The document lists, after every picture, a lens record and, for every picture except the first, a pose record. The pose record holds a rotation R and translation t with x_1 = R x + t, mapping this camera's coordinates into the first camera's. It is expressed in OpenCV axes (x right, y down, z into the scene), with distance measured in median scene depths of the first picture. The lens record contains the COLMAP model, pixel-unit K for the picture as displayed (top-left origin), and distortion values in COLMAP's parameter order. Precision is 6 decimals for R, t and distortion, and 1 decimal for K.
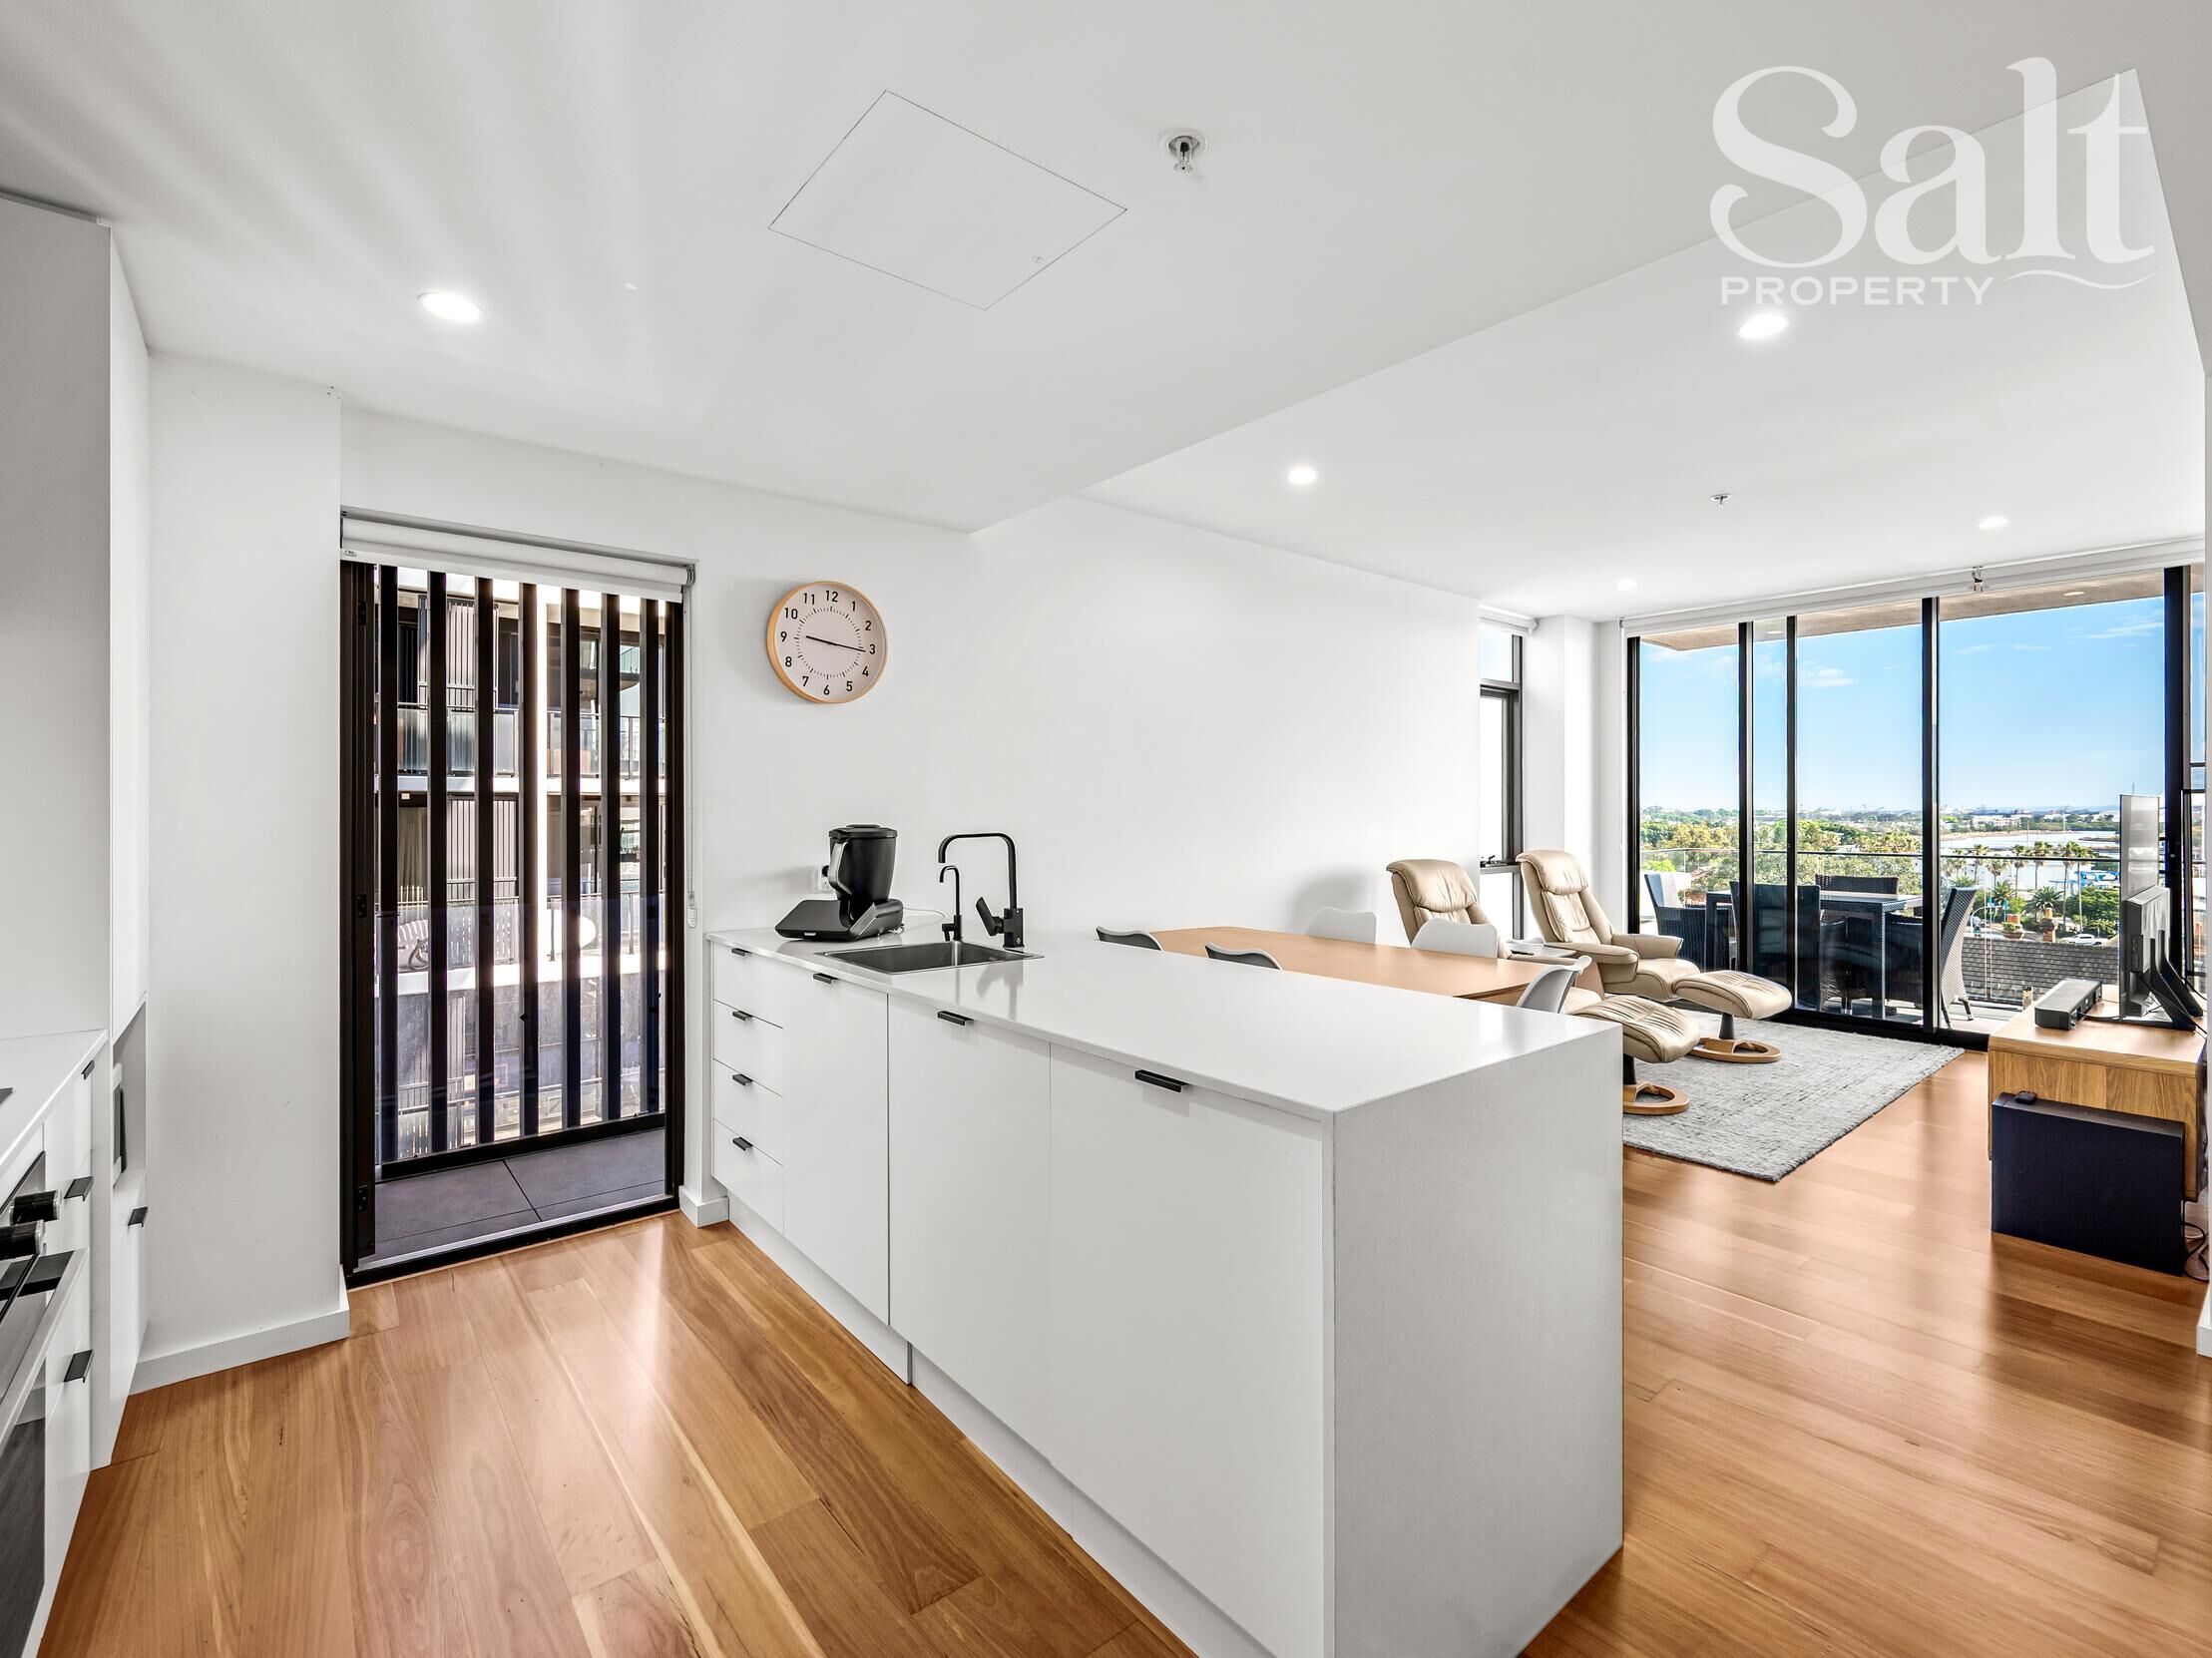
lens RADIAL K [[973.4, 0, 1130.2], [0, 973.4, 793.5], [0, 0, 1]] dist [0.003492, 0.000462]
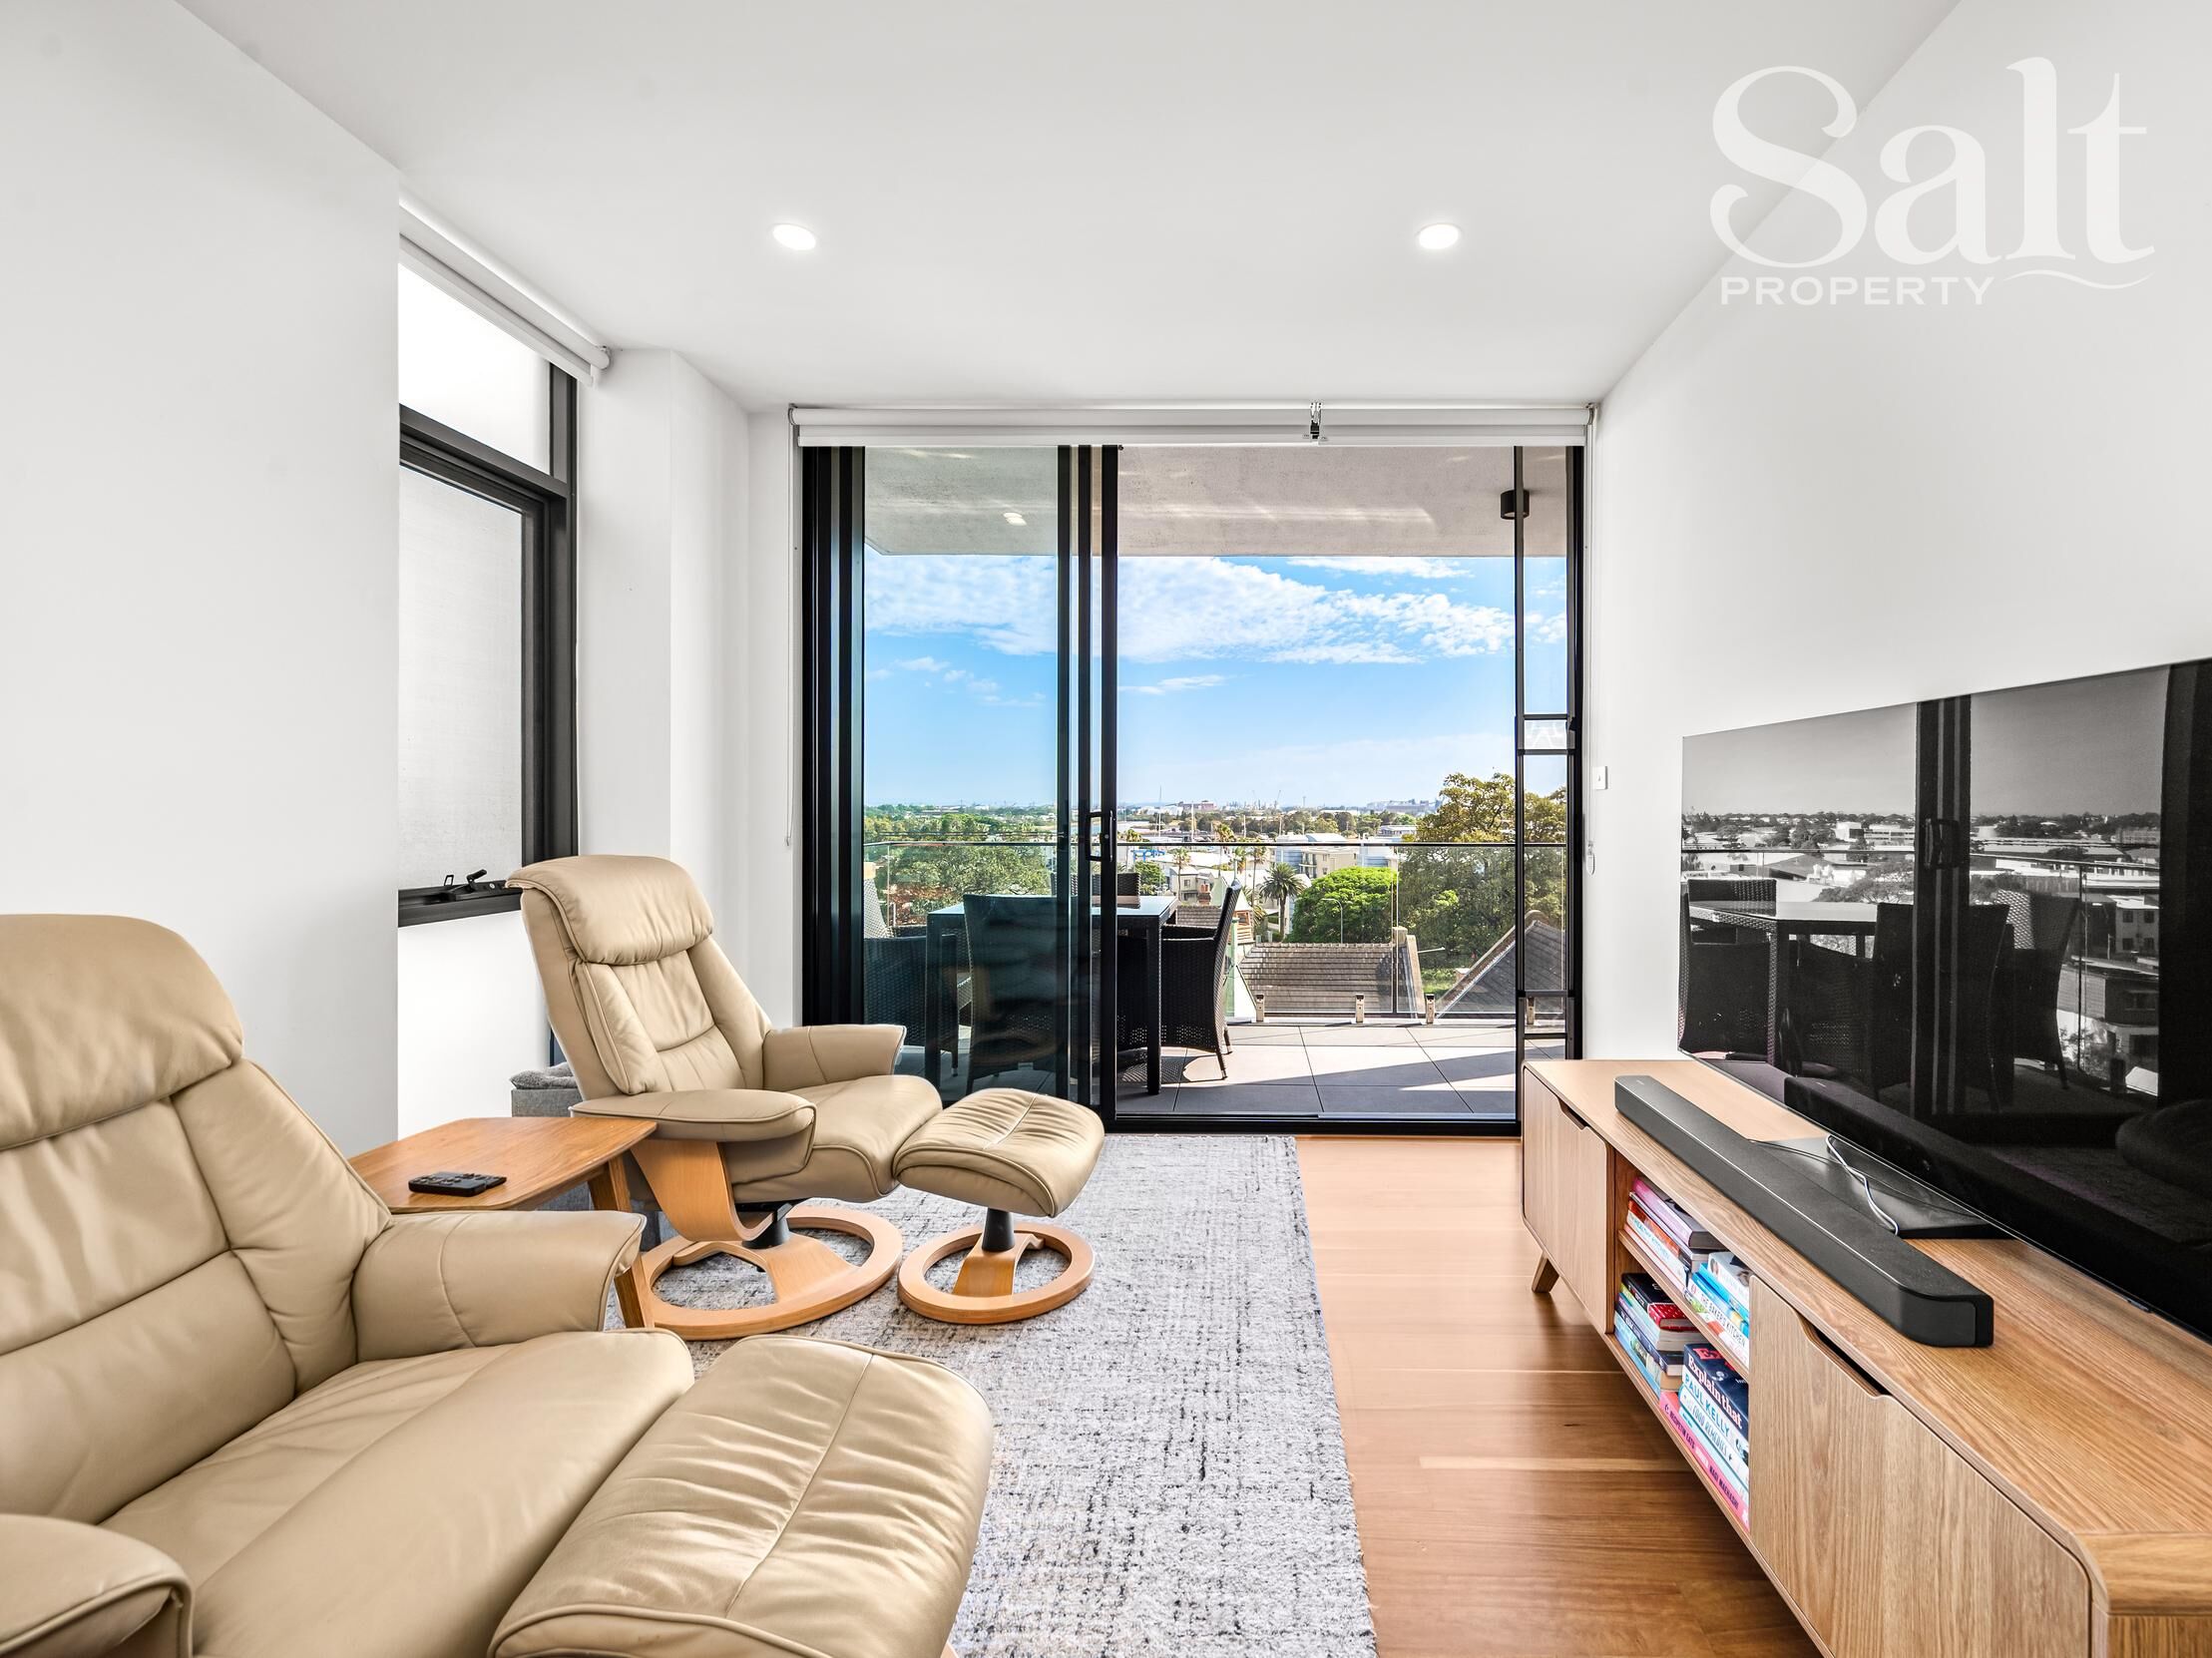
lens RADIAL K [[973.4, 0, 1210.1], [0, 973.4, 819.9], [0, 0, 1]] dist [0.003492, 0.000462]
pose [[0.650433, -0.006952, 0.759531, 0.304802], [-0.016337, 0.999599, 0.023139, 0.031461], [-0.759388, -0.027459, 0.650059, 0.582580]]
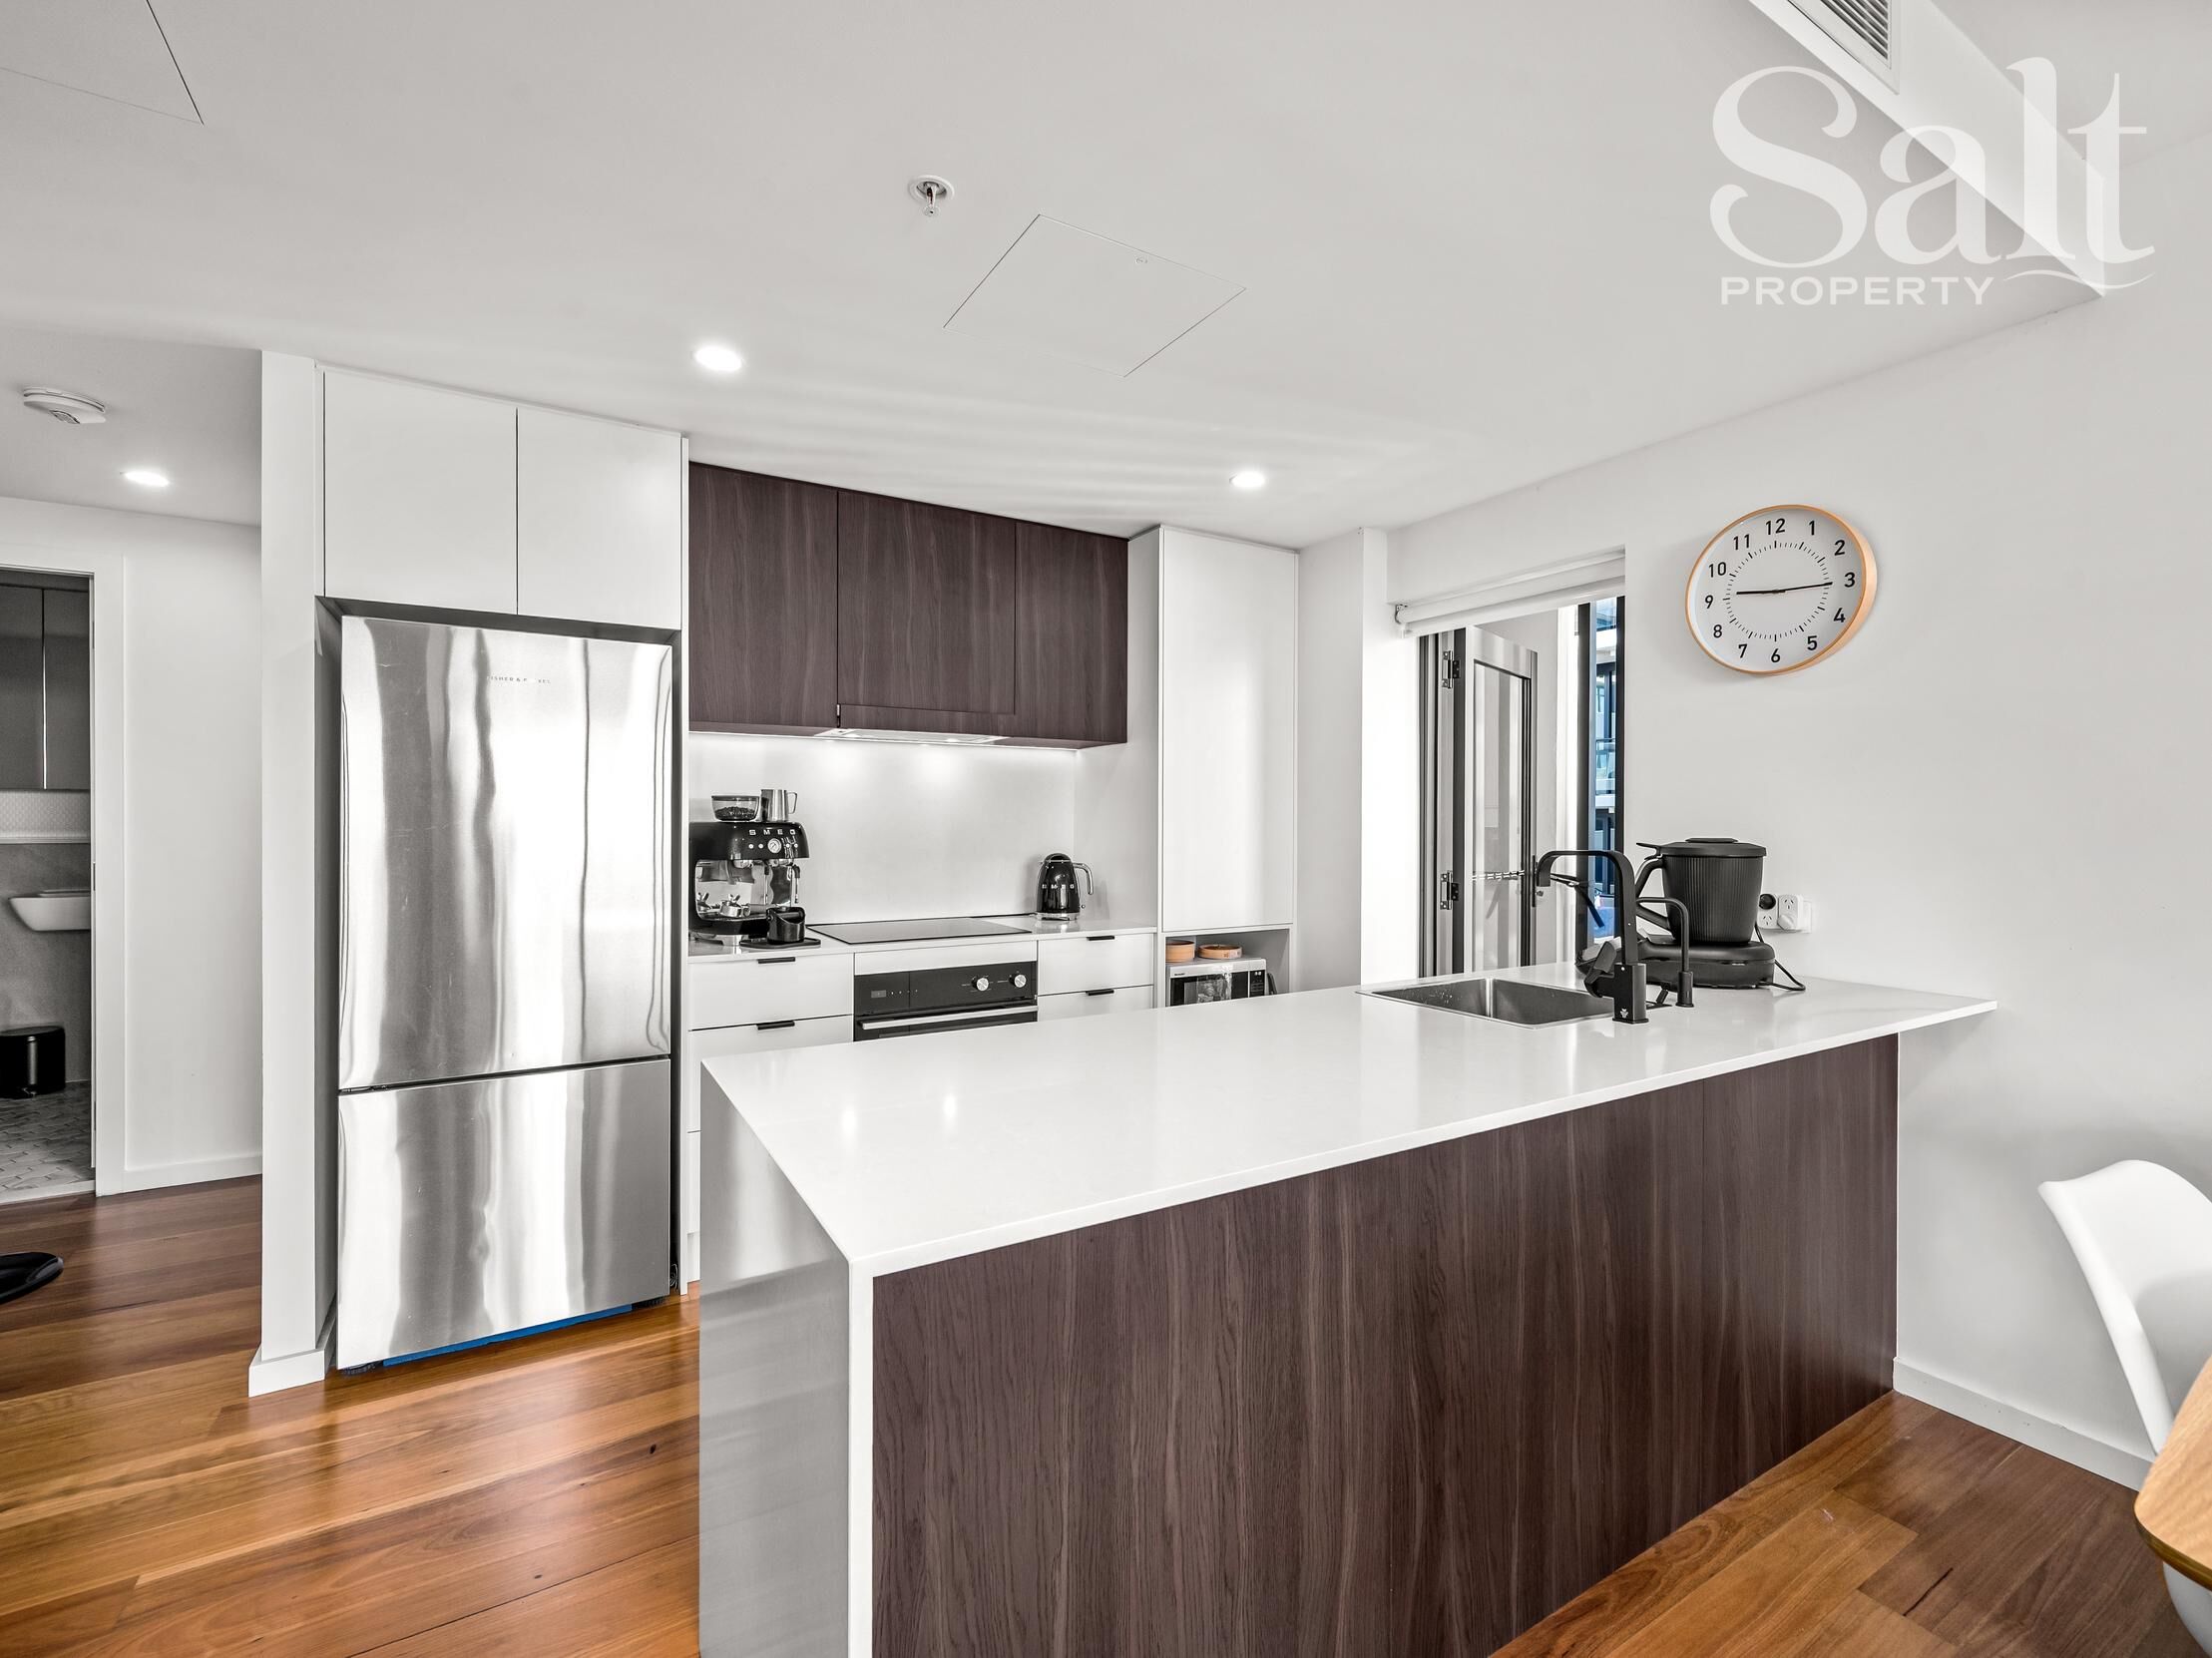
lens RADIAL K [[973.4, 0, 1100.4], [0, 973.4, 824.4], [0, 0, 1]] dist [0.003492, 0.000462]
pose [[-0.139067, -0.001731, -0.990281, 0.287678], [0.012200, 0.999920, -0.003461, 0.009848], [0.990208, -0.012562, -0.139035, 0.355333]]
